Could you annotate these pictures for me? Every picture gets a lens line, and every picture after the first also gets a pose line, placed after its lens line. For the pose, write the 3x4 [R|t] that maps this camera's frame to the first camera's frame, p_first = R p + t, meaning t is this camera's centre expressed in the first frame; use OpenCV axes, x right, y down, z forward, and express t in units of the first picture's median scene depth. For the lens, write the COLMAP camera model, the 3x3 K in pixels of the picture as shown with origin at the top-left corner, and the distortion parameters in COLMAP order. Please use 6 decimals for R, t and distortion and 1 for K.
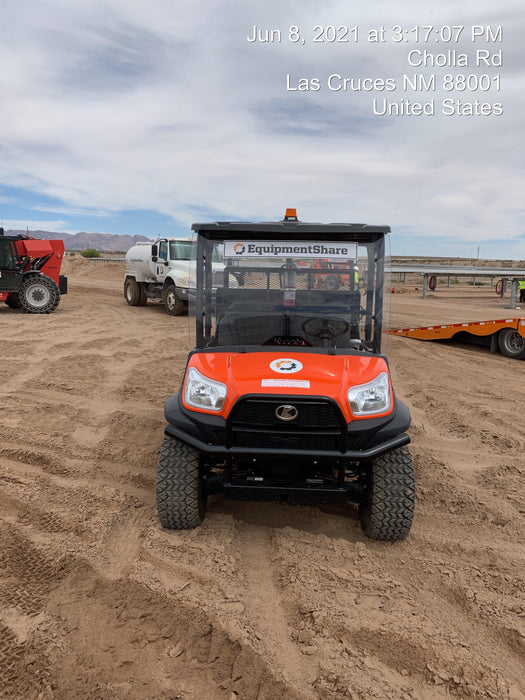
lens RADIAL K [[538.2, 0, 262.5], [0, 538.2, 350.0], [0, 0, 1]] dist [0.148934, -0.001250]
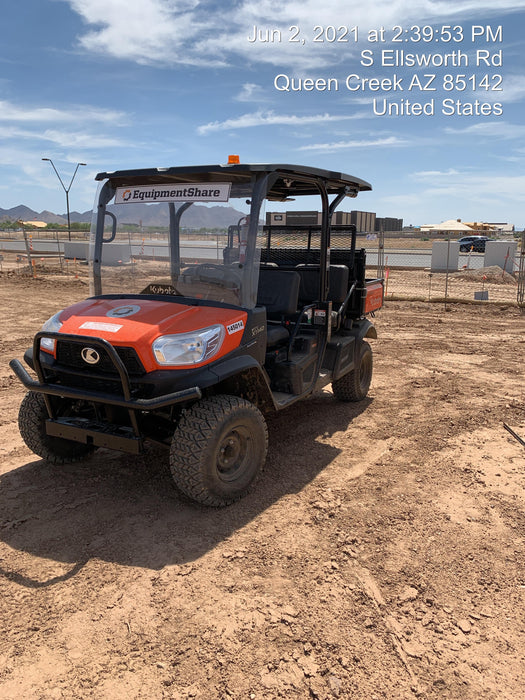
lens RADIAL K [[533.8, 0, 263.3], [0, 533.8, 360.9], [0, 0, 1]] dist [0.032593, -0.005447]
pose [[0.906719, 0.083099, -0.413467, 0.621544], [-0.058454, 0.995695, 0.071930, 0.031149], [0.417664, -0.041051, 0.907674, 0.198758]]
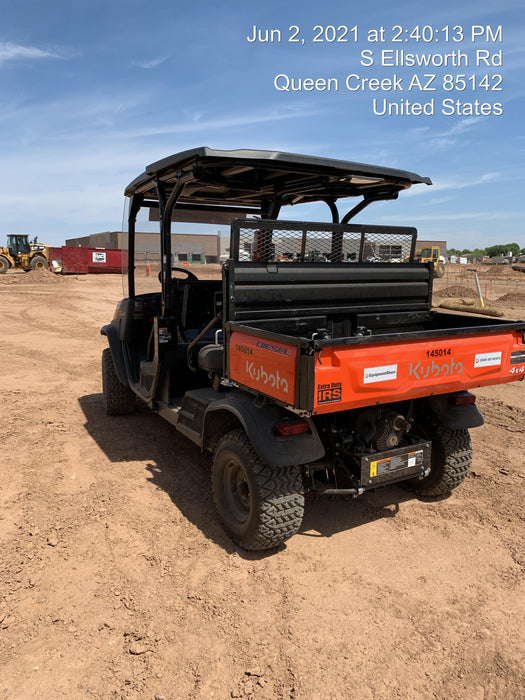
lens RADIAL K [[542.0, 0, 262.5], [0, 542.0, 350.0], [0, 0, 1]] dist [-0.002835, -0.004996]
pose [[-0.838216, 0.059309, -0.542103, 0.652604], [-0.119163, 0.950126, 0.288202, -0.314431], [0.532160, 0.306174, -0.789344, 2.475455]]
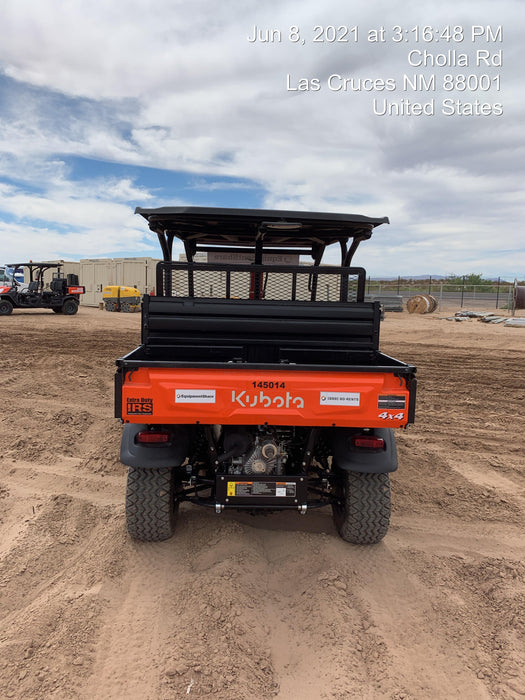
lens RADIAL K [[538.2, 0, 262.5], [0, 538.2, 350.0], [0, 0, 1]] dist [0.148934, -0.001250]
pose [[-0.994898, -0.041459, -0.091974, 0.147323], [-0.064936, 0.960867, 0.269291, -0.384107], [0.077210, 0.273890, -0.958657, 2.751110]]
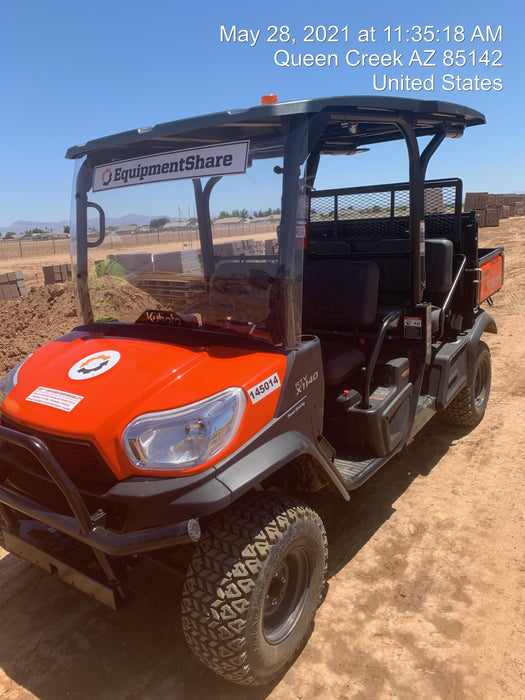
lens RADIAL K [[541.3, 0, 251.1], [0, 541.3, 346.7], [0, 0, 1]] dist [0.002633, 0.000435]
pose [[0.816863, 0.062147, -0.573475, 0.503002], [0.014790, 0.991596, 0.128525, -0.062643], [0.576642, -0.113470, 0.809079, 0.541251]]
